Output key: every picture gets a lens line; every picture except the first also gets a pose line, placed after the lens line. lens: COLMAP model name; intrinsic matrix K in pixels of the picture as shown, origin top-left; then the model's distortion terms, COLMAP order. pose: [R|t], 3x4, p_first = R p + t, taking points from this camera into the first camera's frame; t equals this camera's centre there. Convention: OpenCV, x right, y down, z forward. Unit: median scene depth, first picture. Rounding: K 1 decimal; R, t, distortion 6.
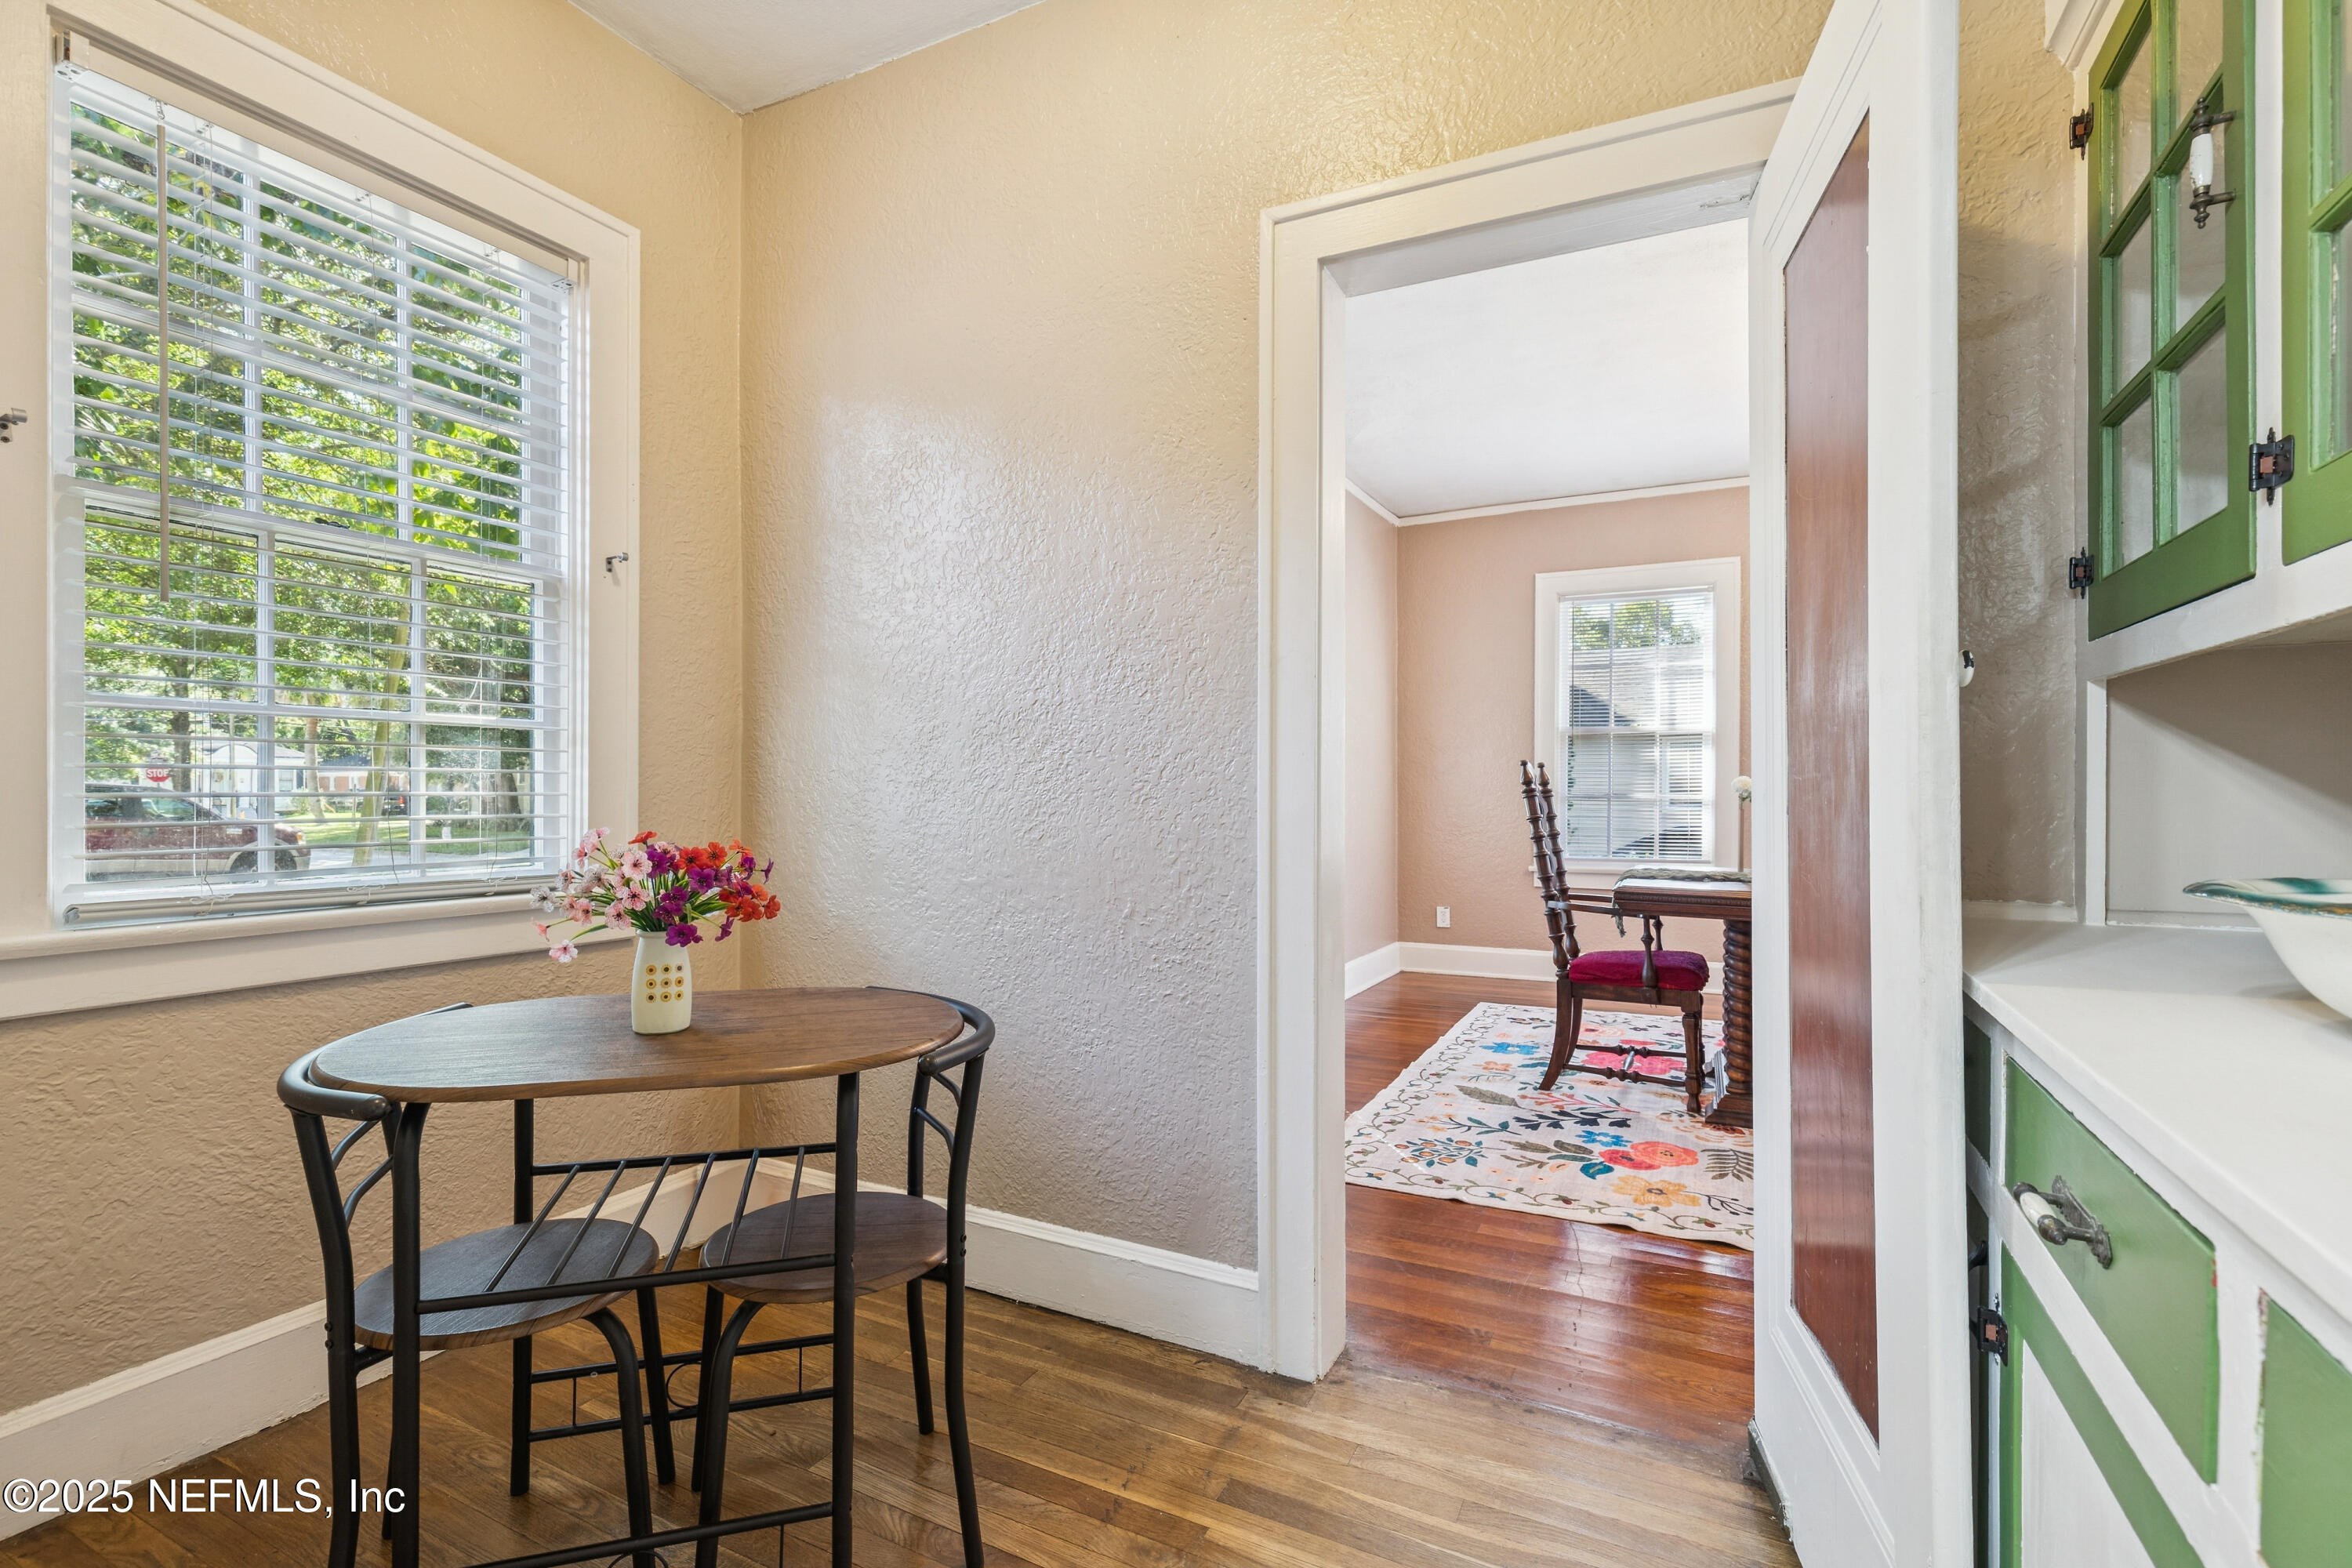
lens RADIAL K [[1057.5, 0, 1176.2], [0, 1057.5, 786.8], [0, 0, 1]] dist [0.011592, -0.003116]
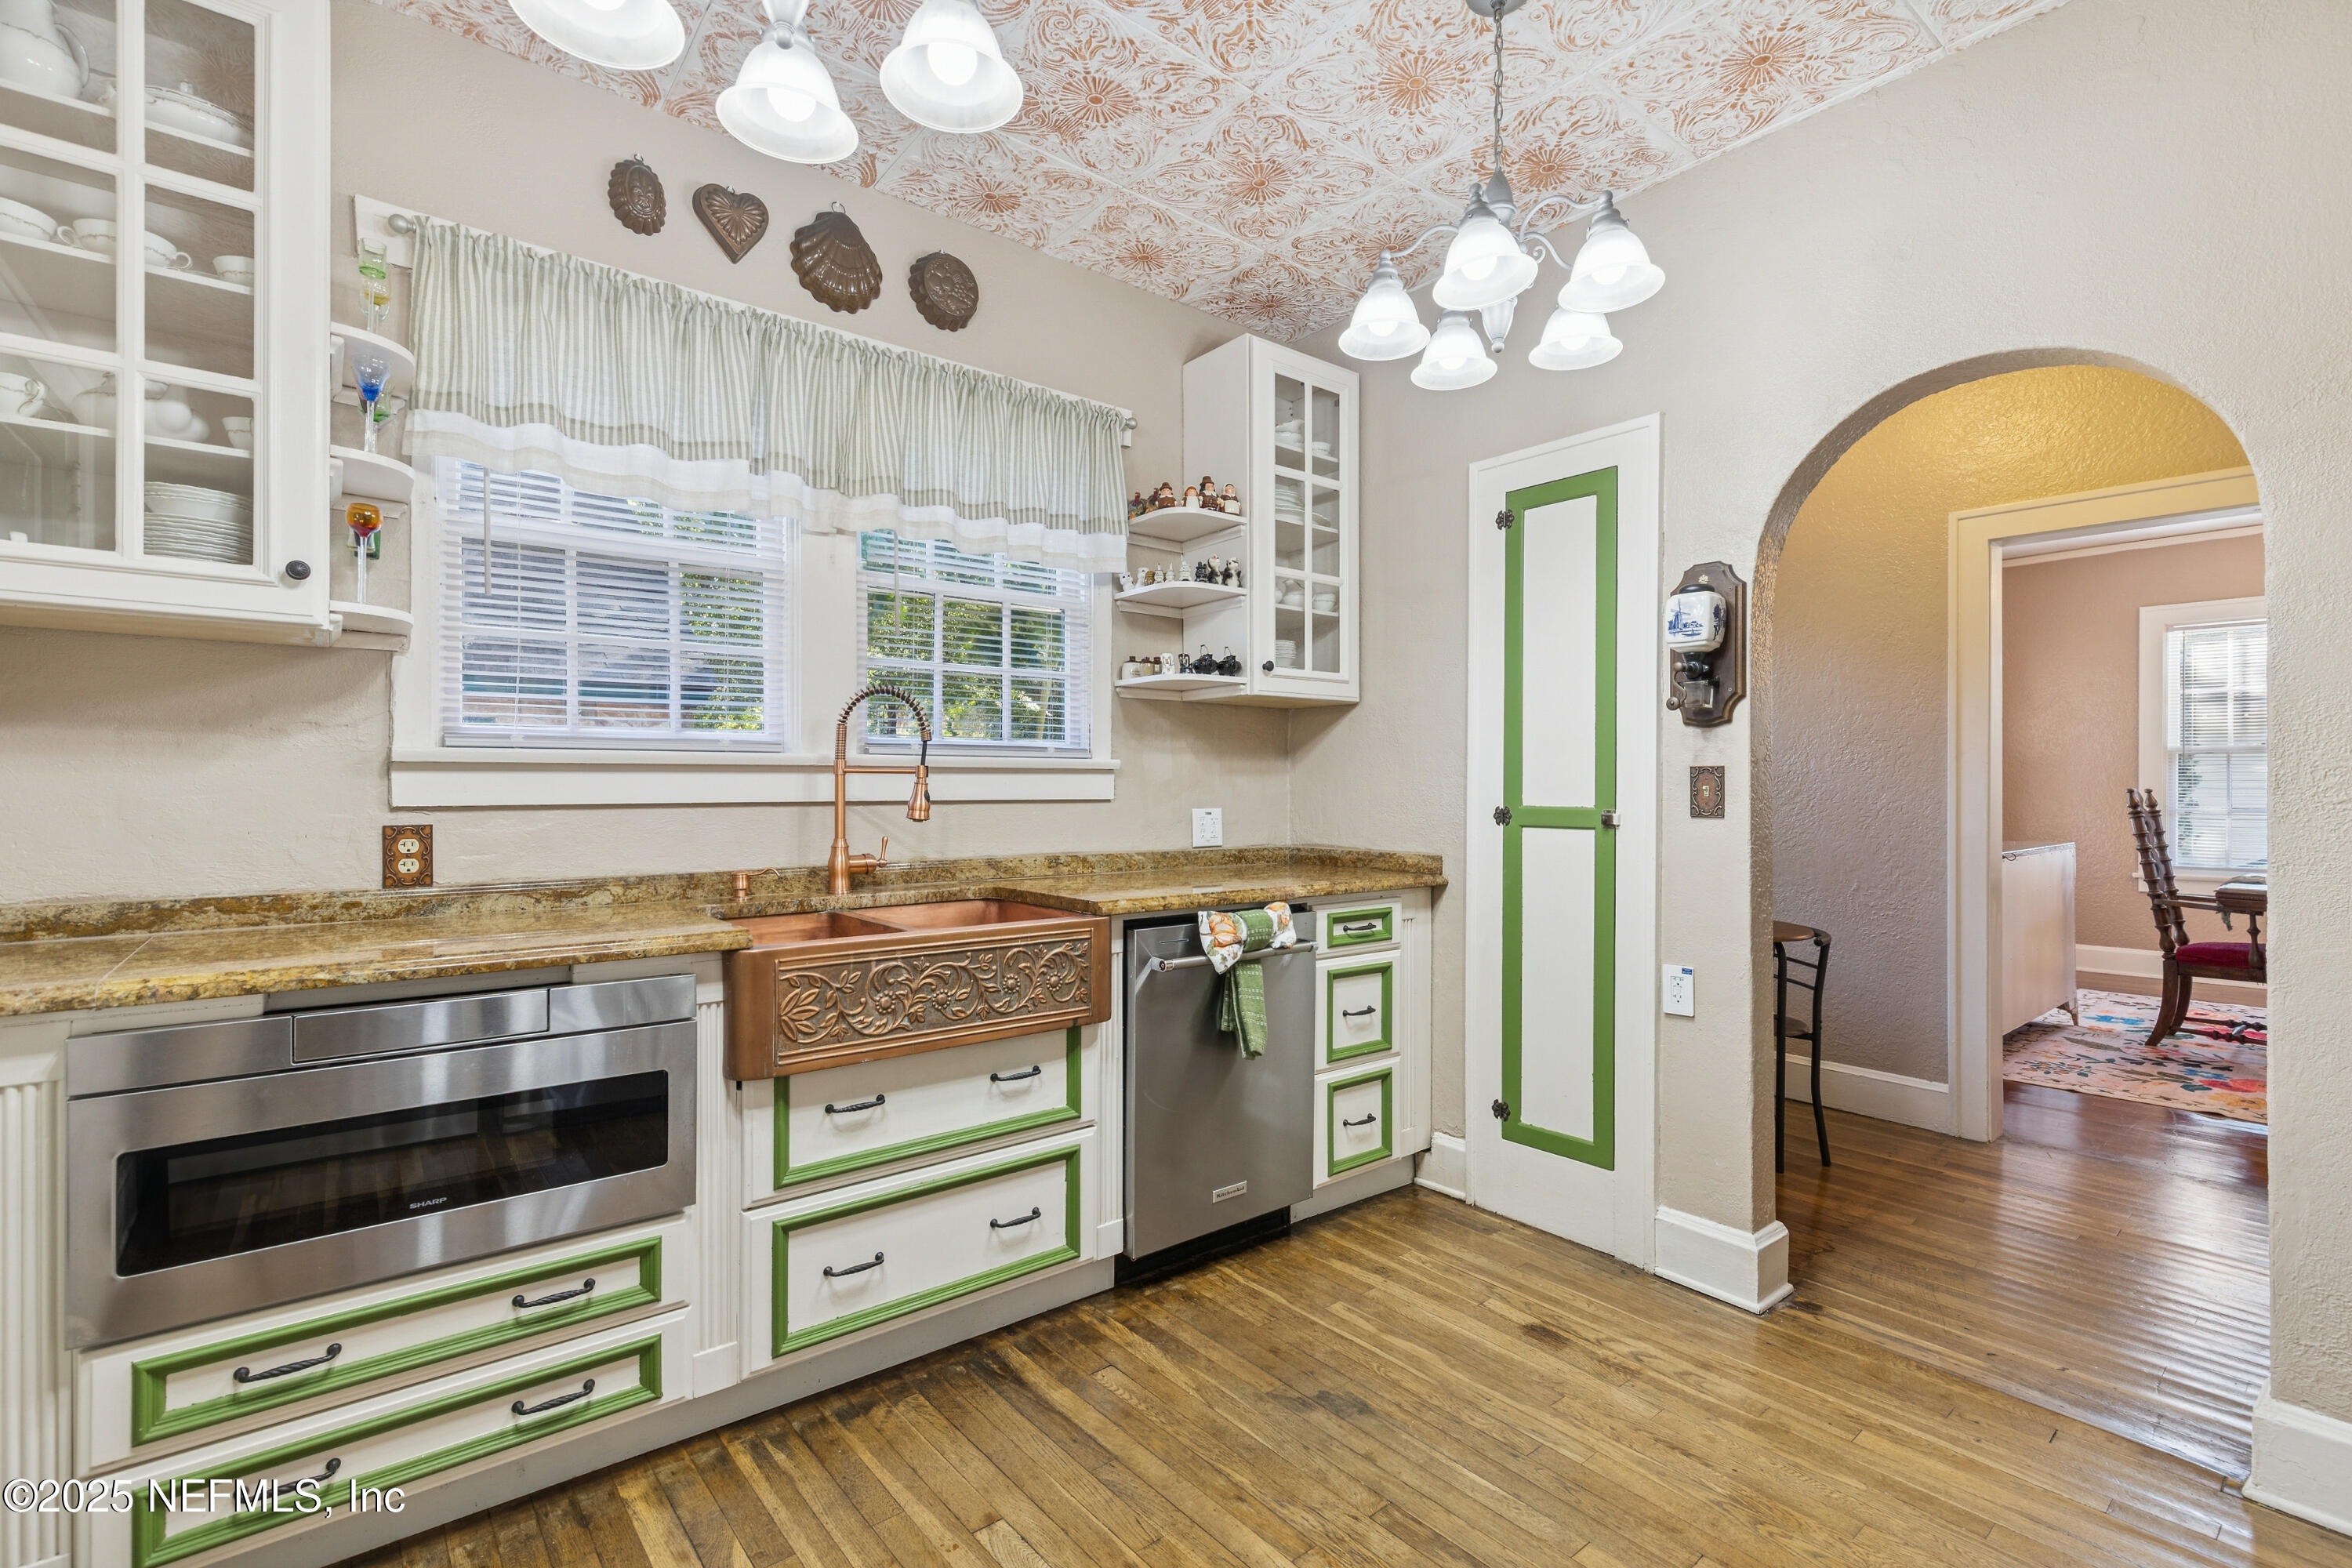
lens RADIAL K [[1057.5, 0, 1182.4], [0, 1057.5, 787.7], [0, 0, 1]] dist [0.011592, -0.003116]
pose [[0.917978, -0.000225, -0.396630, -0.242658], [0.003480, 0.999966, 0.007486, -0.046058], [0.396615, -0.008252, 0.917948, -0.724877]]
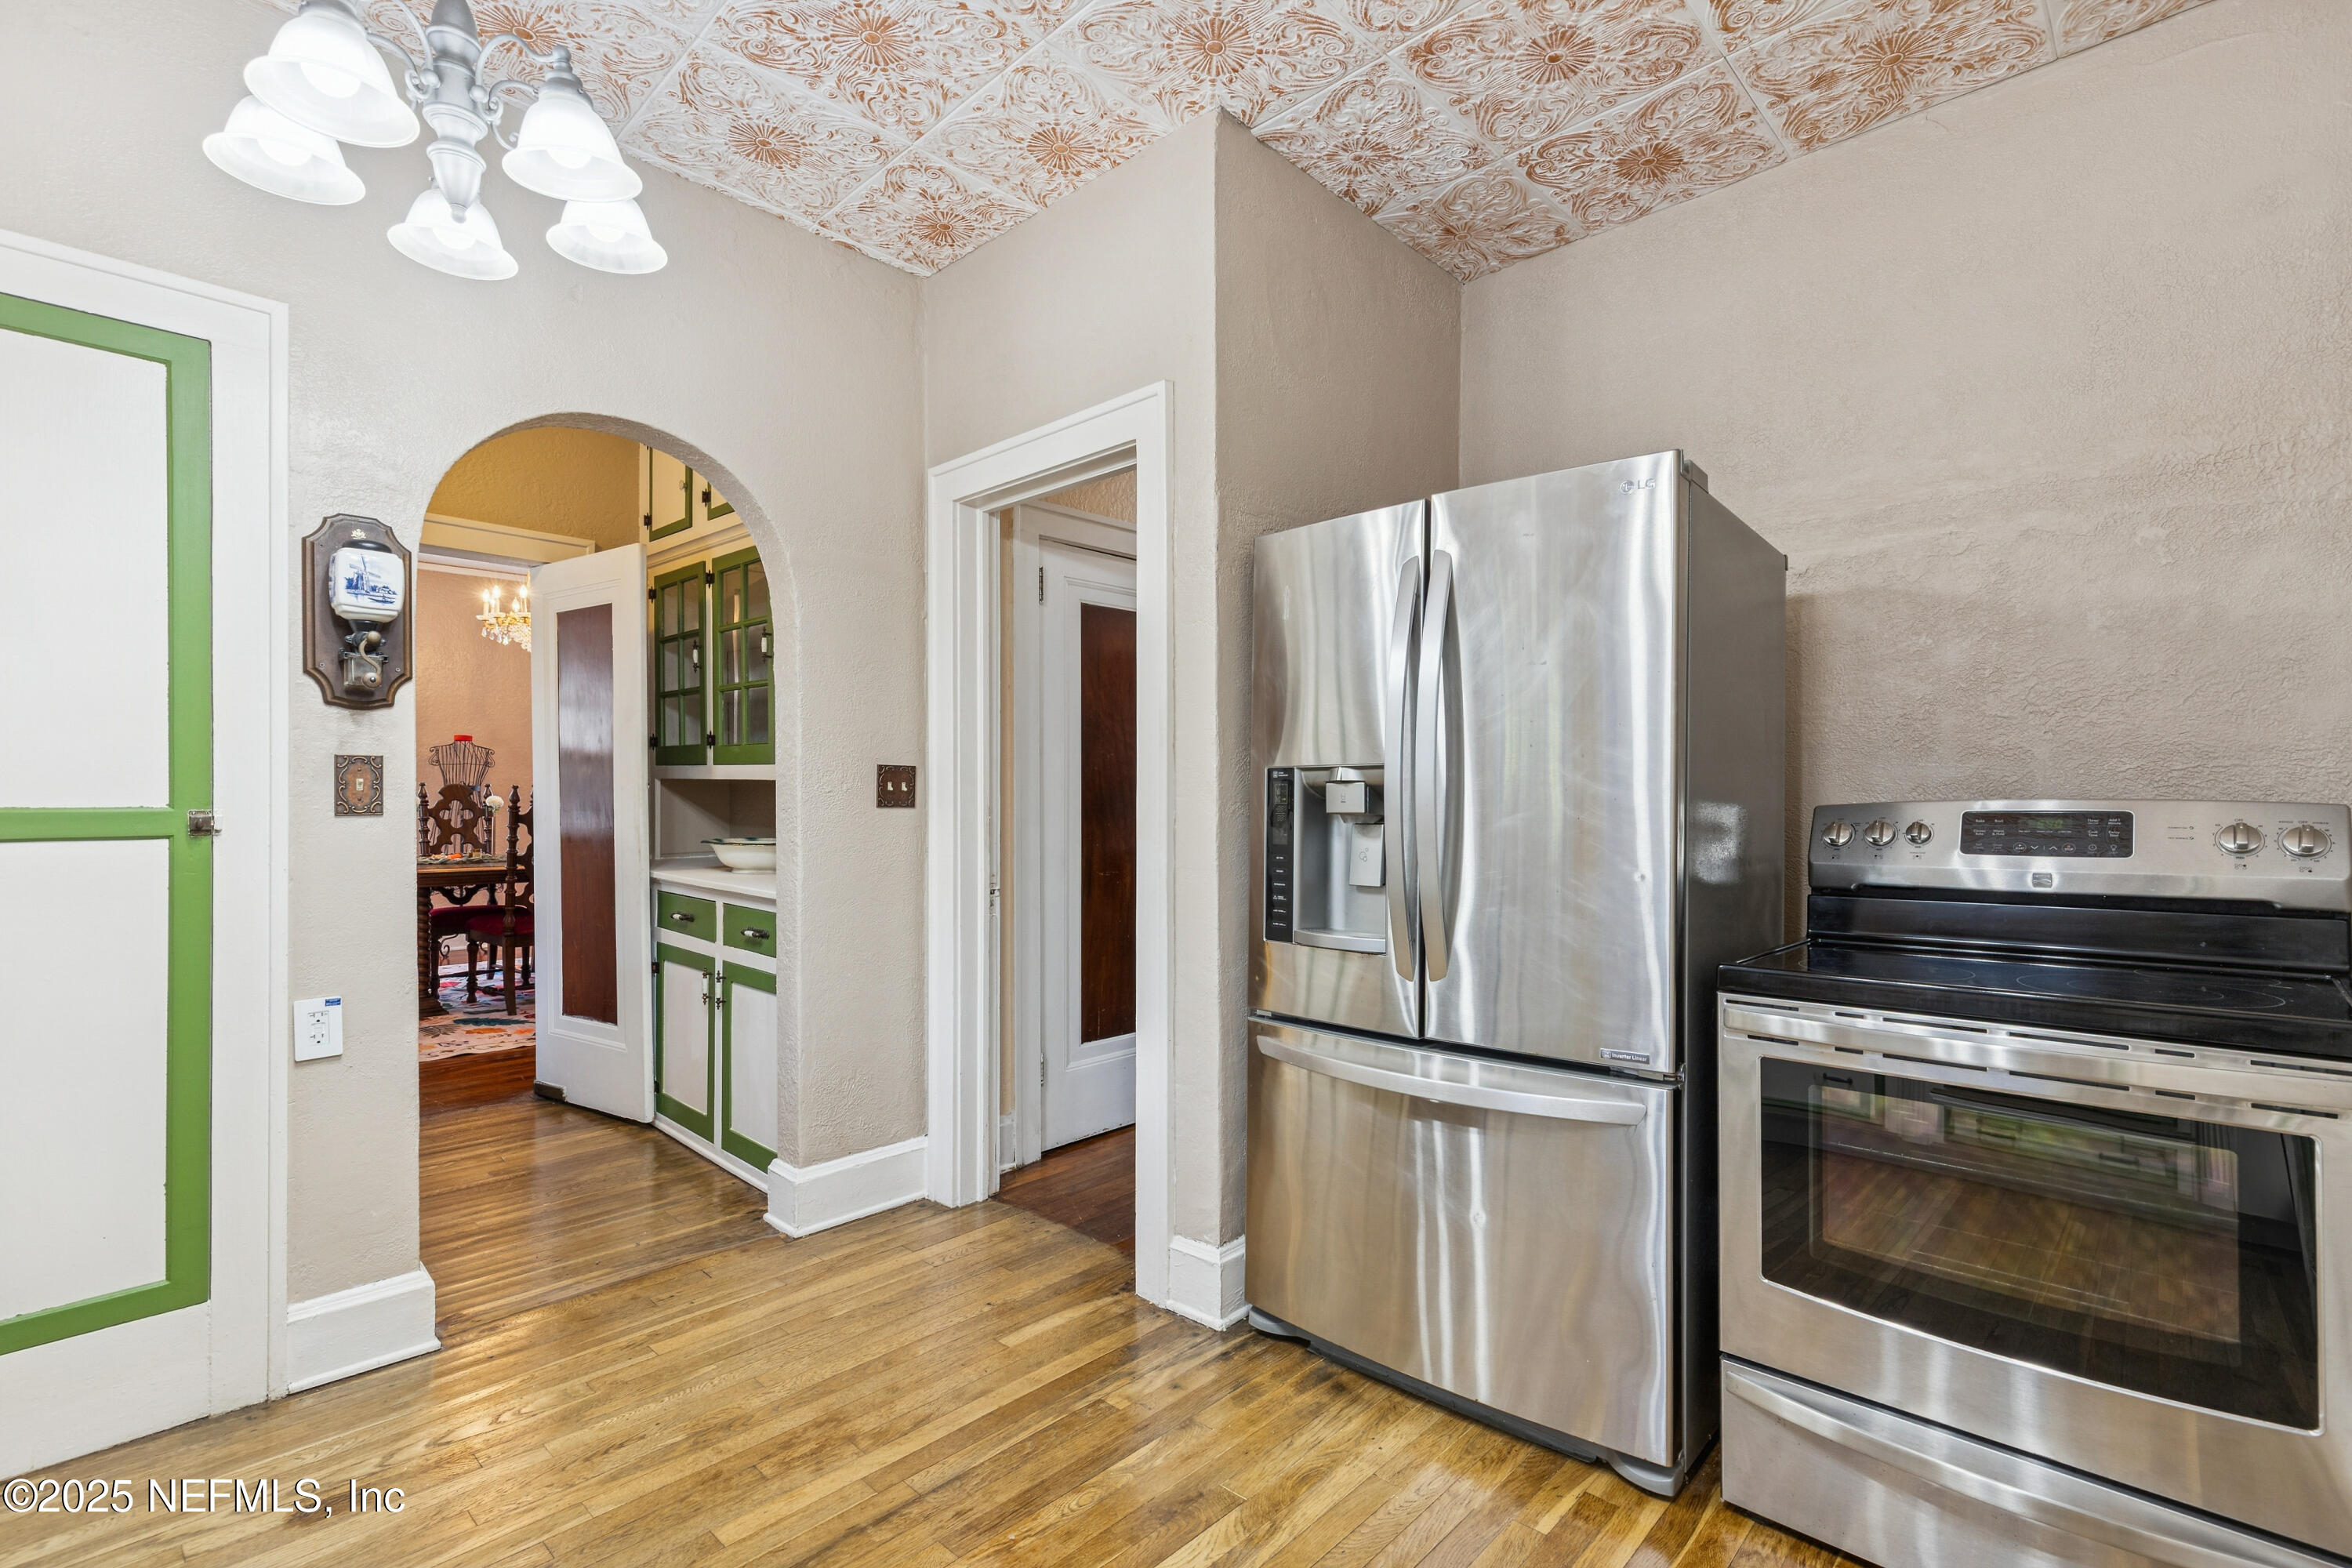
lens RADIAL K [[1057.5, 0, 1177.0], [0, 1057.5, 800.1], [0, 0, 1]] dist [0.011592, -0.003116]
pose [[0.284024, -0.011476, 0.958749, -0.682154], [-0.007575, 0.999870, 0.014212, -0.040095], [-0.958787, -0.011299, 0.283900, -0.540178]]
